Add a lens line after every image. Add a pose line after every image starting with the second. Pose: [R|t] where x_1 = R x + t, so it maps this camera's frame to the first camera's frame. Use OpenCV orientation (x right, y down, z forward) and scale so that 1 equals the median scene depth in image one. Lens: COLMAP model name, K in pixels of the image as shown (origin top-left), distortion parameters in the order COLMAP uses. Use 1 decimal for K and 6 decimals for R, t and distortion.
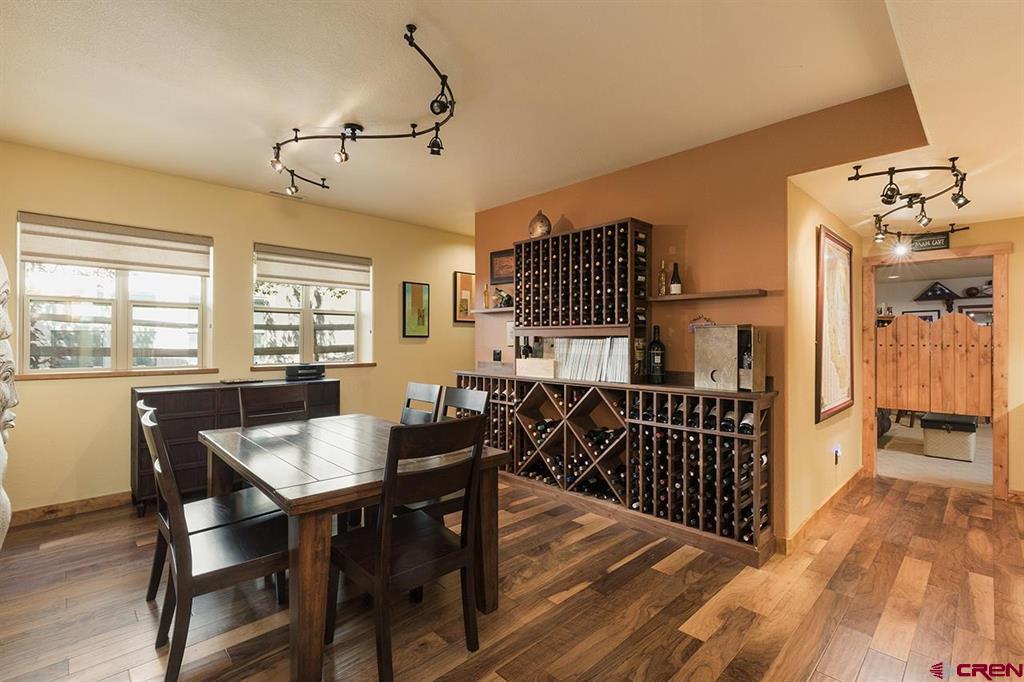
lens RADIAL K [[471.4, 0, 528.7], [0, 471.4, 341.3], [0, 0, 1]] dist [-0.000380, -0.000447]
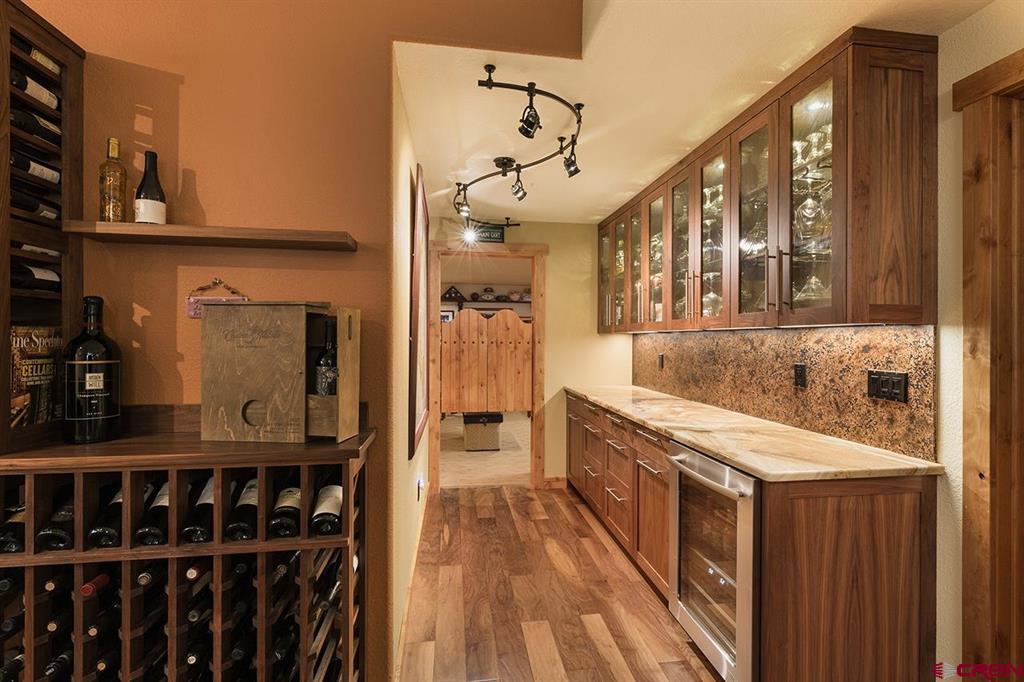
lens RADIAL K [[471.4, 0, 528.7], [0, 471.4, 341.3], [0, 0, 1]] dist [-0.000380, -0.000447]
pose [[0.594989, -0.001815, 0.803731, 0.176516], [-0.004900, 0.999971, 0.005885, 0.000700], [-0.803719, -0.007440, 0.594963, 0.482543]]
